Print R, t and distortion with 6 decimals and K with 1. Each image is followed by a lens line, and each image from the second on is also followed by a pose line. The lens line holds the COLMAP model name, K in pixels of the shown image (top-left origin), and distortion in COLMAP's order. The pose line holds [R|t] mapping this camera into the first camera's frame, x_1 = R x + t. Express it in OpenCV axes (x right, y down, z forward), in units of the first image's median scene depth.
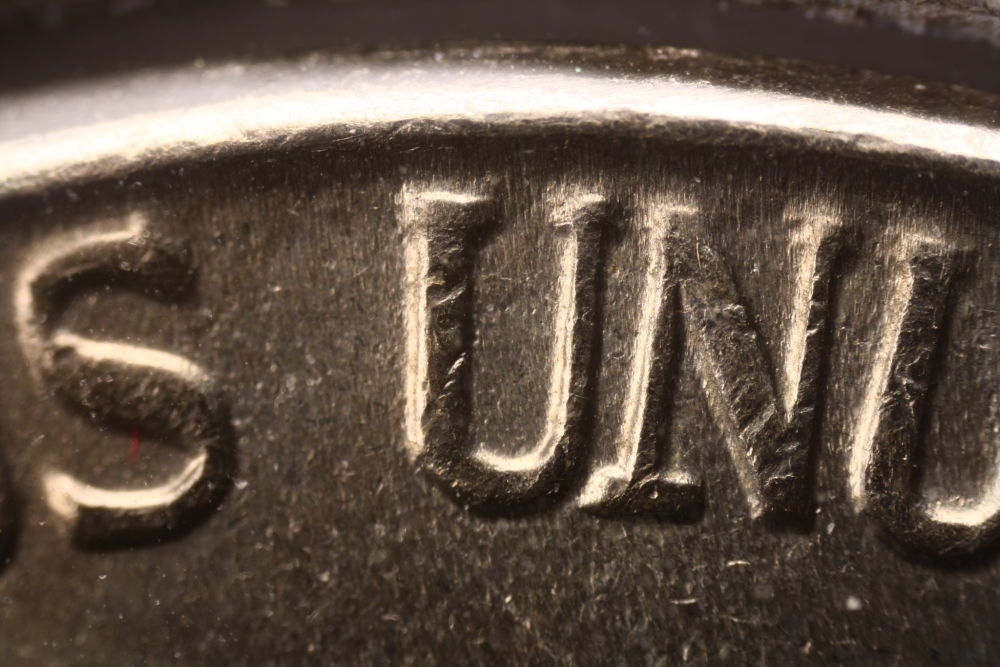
lens RADIAL K [[490.6, 0, 500.5], [0, 490.6, 333.2], [0, 0, 1]] dist [0.003359, -0.000431]
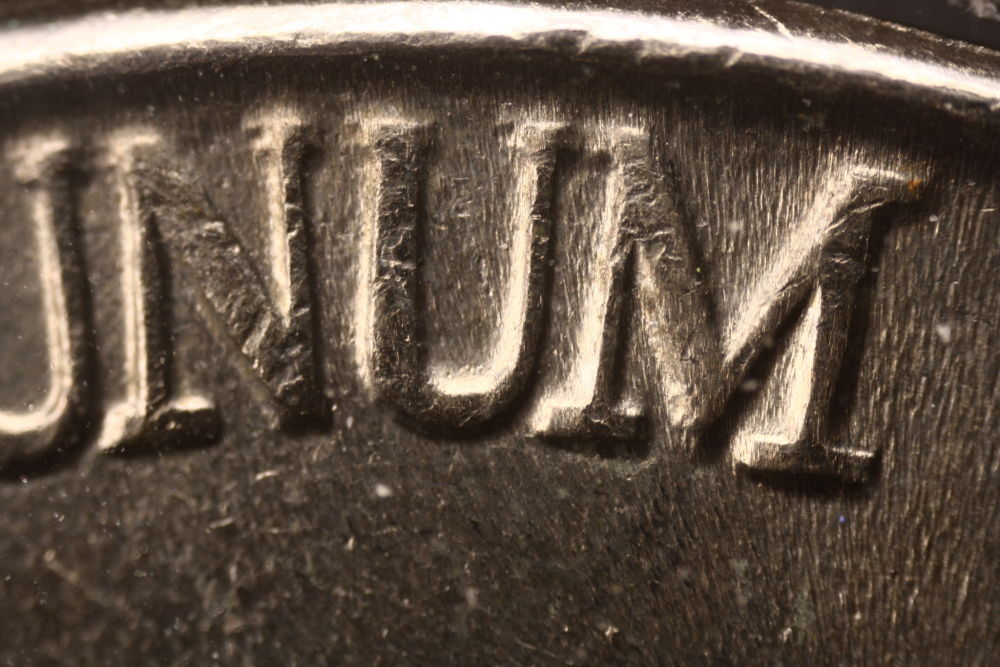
lens RADIAL K [[490.6, 0, 500.2], [0, 490.6, 332.8], [0, 0, 1]] dist [0.003359, -0.000431]
pose [[0.980207, -0.197947, -0.003328, 1.012195], [0.197943, 0.980213, -0.001319, 0.279381], [0.003523, 0.000634, 0.999994, -0.000383]]
